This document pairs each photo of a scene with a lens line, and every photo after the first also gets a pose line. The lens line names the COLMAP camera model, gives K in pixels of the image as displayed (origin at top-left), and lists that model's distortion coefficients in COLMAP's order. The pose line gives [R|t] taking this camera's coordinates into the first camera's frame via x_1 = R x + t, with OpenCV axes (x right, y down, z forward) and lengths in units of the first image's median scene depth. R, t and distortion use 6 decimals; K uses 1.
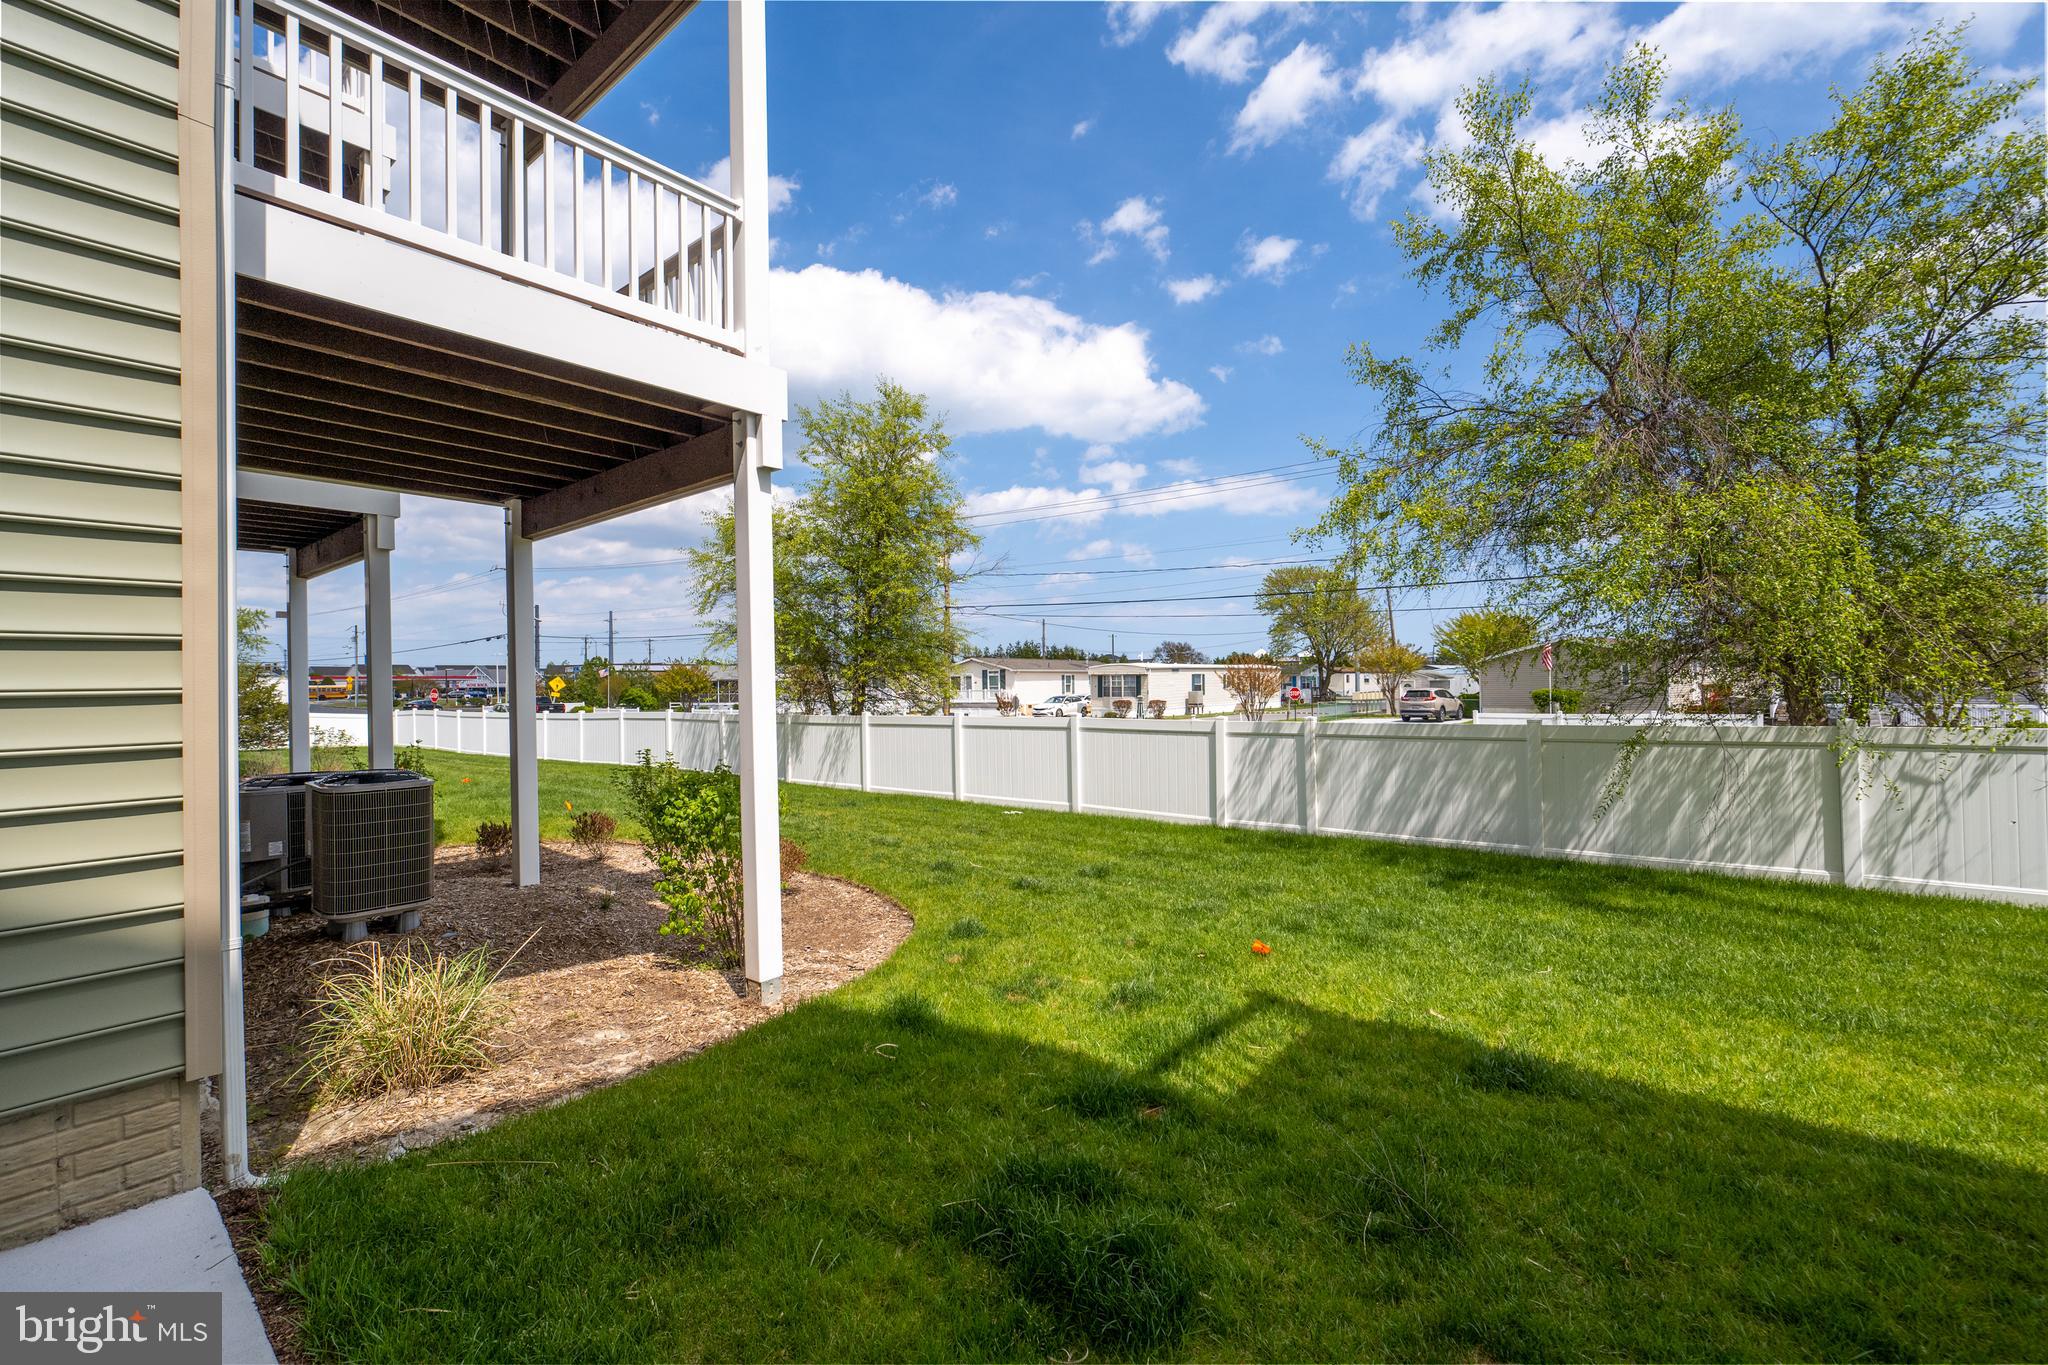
lens RADIAL K [[839.5, 0, 1024.0], [0, 839.5, 682.5], [0, 0, 1]] dist [-0.000731, -0.000068]
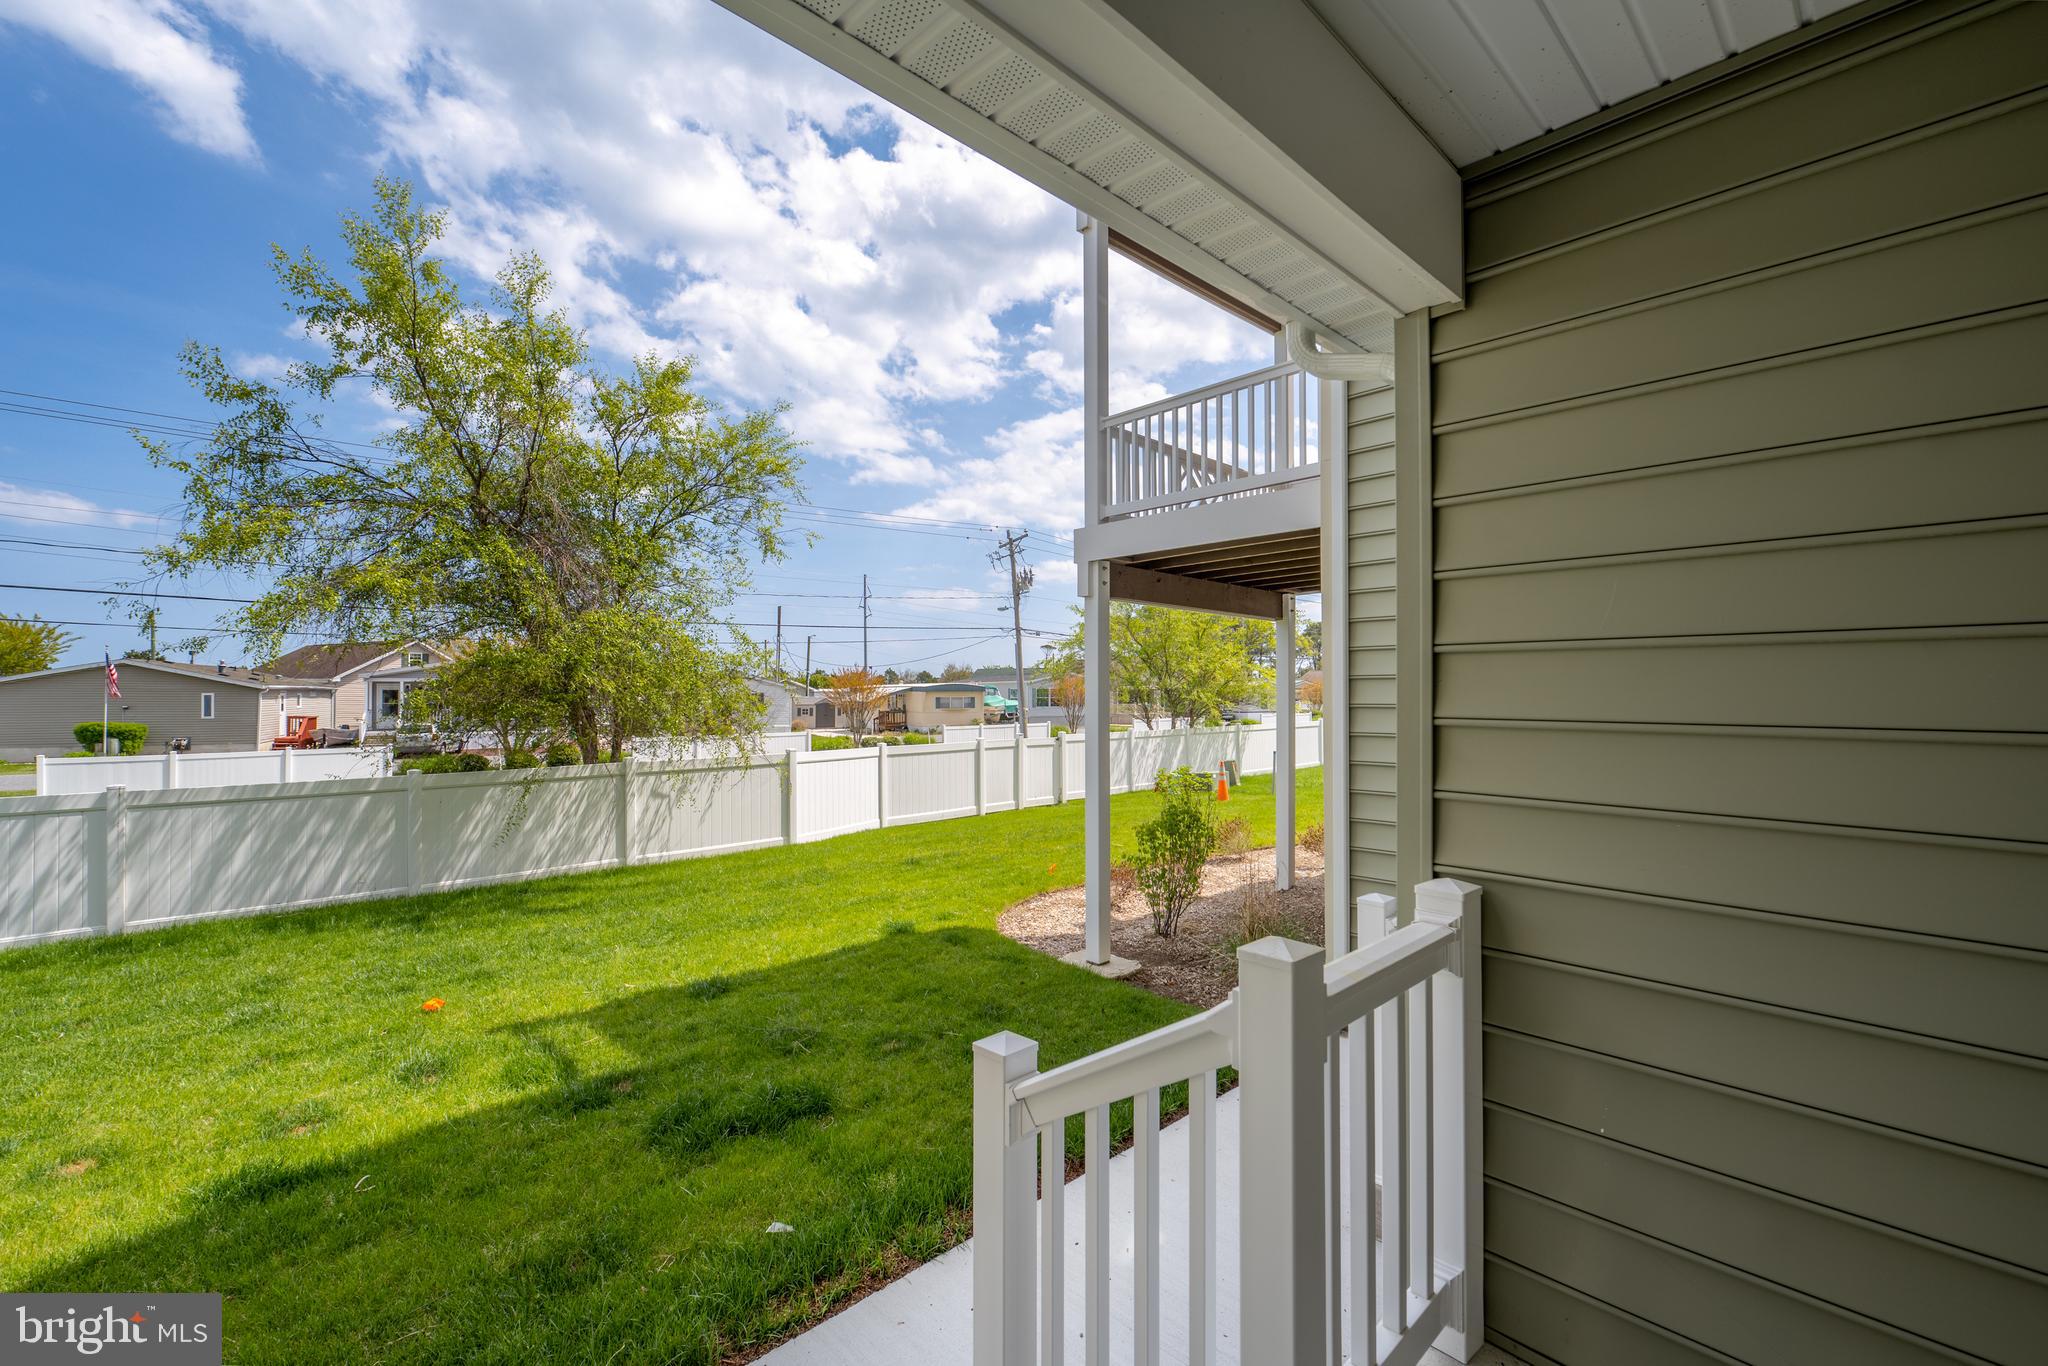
lens RADIAL K [[876.3, 0, 1024.0], [0, 876.3, 683.0], [0, 0, 1]] dist [0.001220, 0.000166]
pose [[0.127014, 0.031219, 0.991410, -0.879358], [-0.006135, 0.999510, -0.030688, -0.080843], [-0.991882, -0.002185, 0.127143, 0.117822]]
